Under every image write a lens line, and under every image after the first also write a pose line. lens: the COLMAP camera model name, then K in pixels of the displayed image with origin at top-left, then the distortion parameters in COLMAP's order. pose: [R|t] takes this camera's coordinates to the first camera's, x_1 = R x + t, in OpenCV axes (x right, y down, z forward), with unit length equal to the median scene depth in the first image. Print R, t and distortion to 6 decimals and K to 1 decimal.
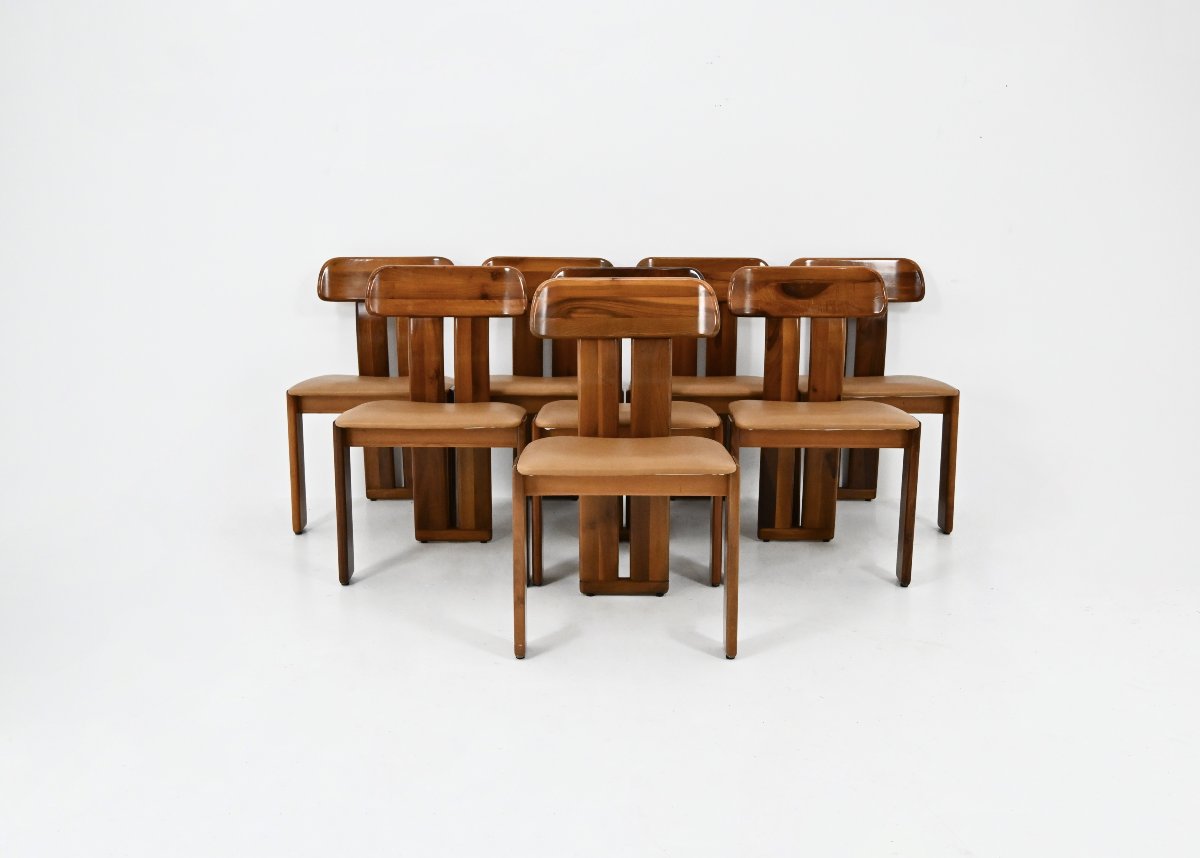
lens RADIAL K [[1023.7, 0, 609.5], [0, 1023.7, 429.7], [0, 0, 1]] dist [-0.040244, 0.000705]
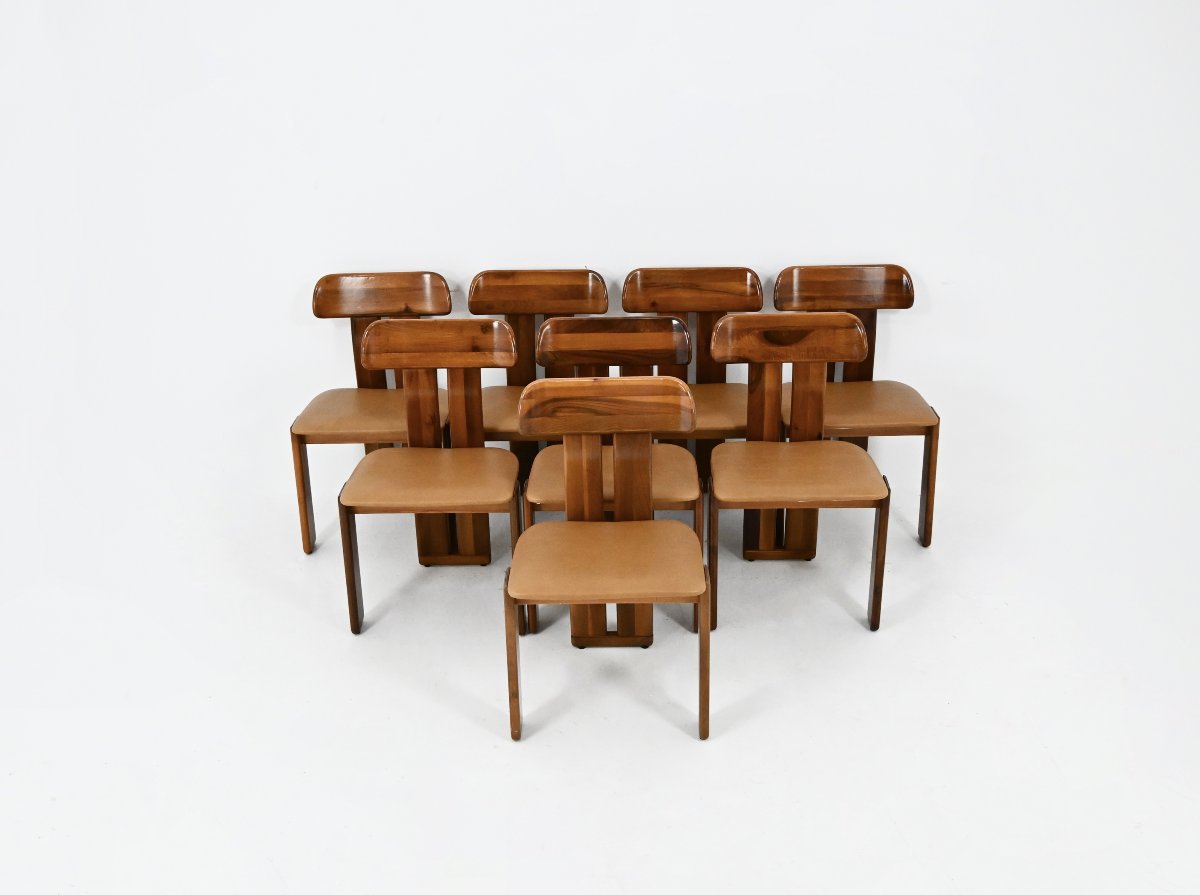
lens RADIAL K [[1056.7, 0, 591.5], [0, 1056.7, 447.0], [0, 0, 1]] dist [-0.028034, -0.005269]
pose [[0.999536, -0.015117, -0.026450, 0.021949], [0.018993, 0.988035, 0.153057, -0.193485], [0.023820, -0.153488, 0.987863, -0.068177]]
